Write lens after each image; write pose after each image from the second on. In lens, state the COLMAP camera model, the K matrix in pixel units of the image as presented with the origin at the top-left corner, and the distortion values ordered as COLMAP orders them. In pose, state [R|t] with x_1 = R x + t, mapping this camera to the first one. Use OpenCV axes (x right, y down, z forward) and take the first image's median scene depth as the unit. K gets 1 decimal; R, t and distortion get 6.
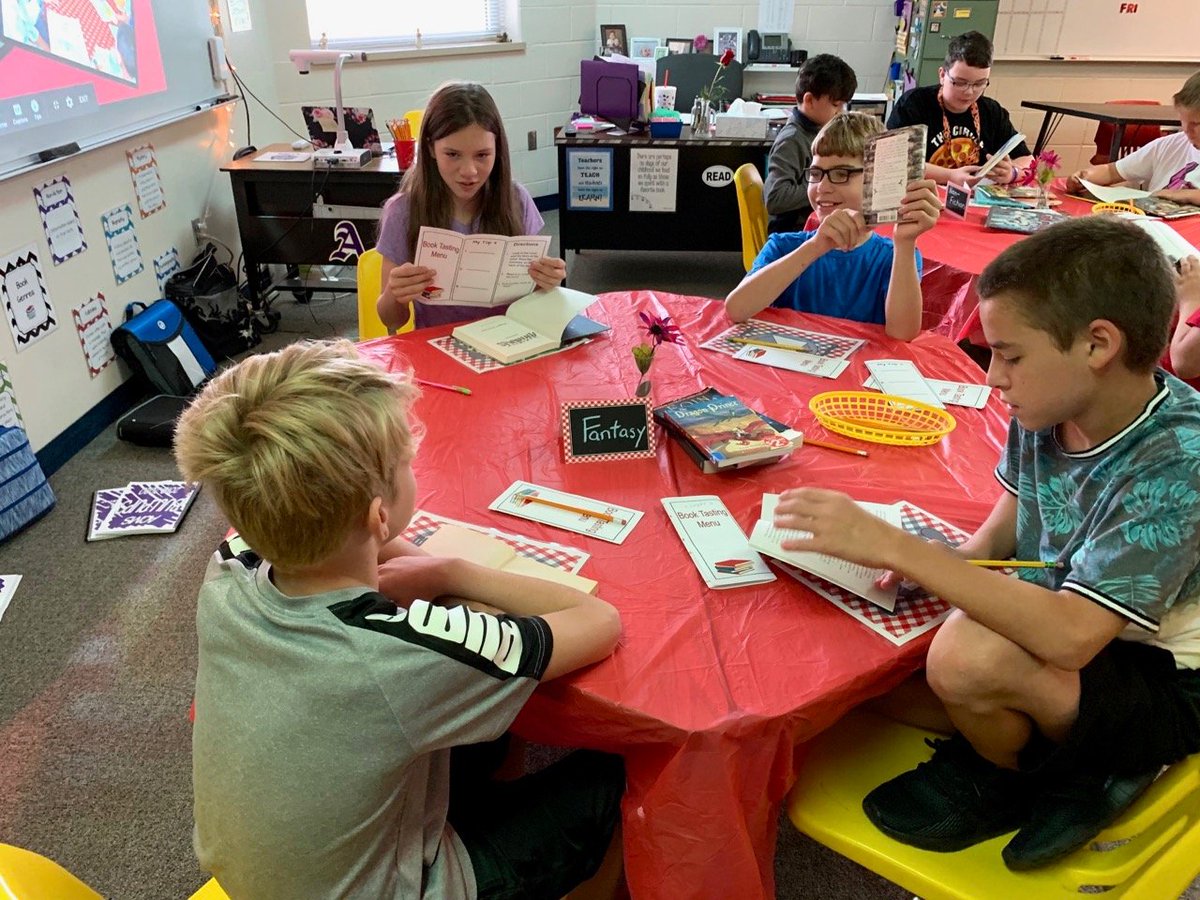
lens RADIAL K [[960.6, 0, 600.6], [0, 960.6, 440.9], [0, 0, 1]] dist [-0.002740, 0.007888]
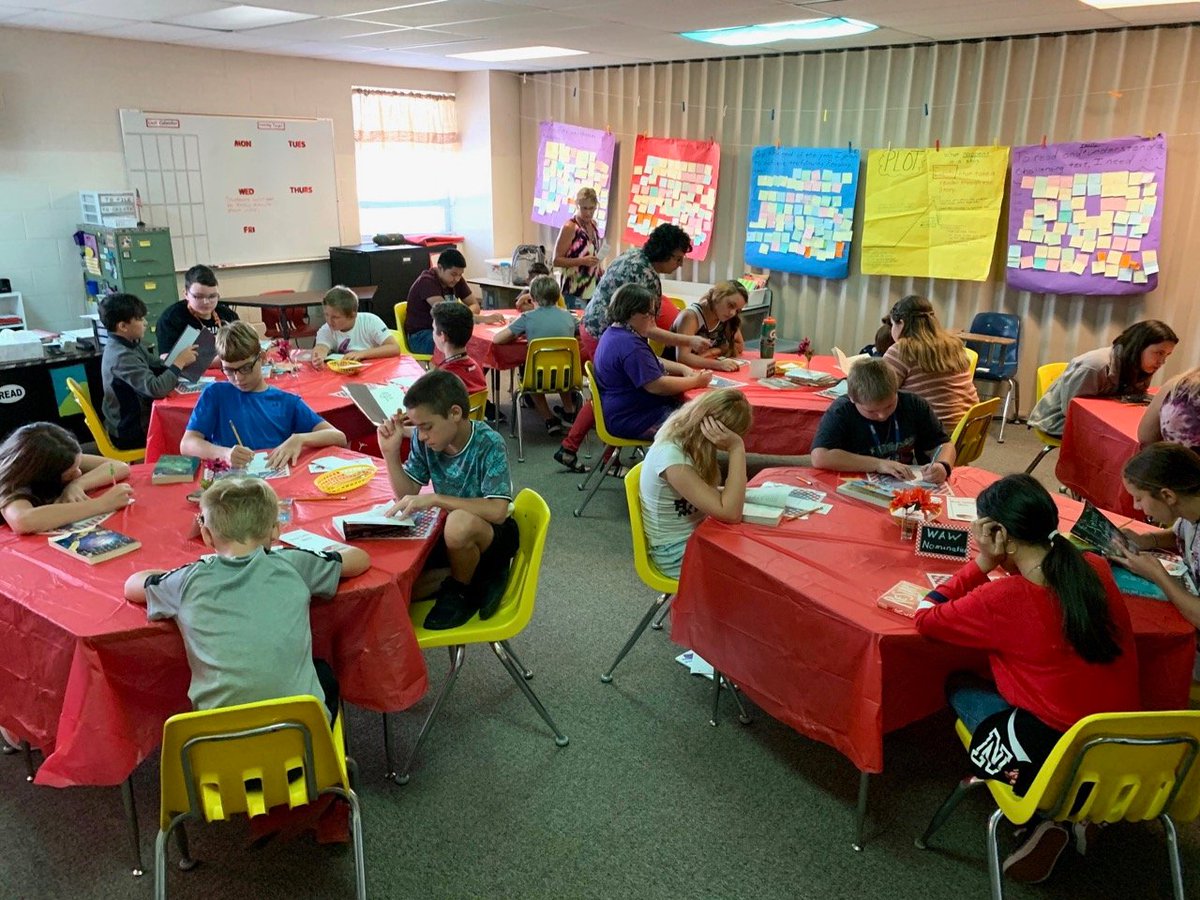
lens RADIAL K [[960.6, 0, 599.1], [0, 960.6, 453.1], [0, 0, 1]] dist [-0.002740, 0.007888]
pose [[0.625332, -0.232855, 0.744808, -1.198362], [0.341317, 0.939920, 0.007289, 0.118831], [-0.701757, 0.249657, 0.667239, -1.038767]]
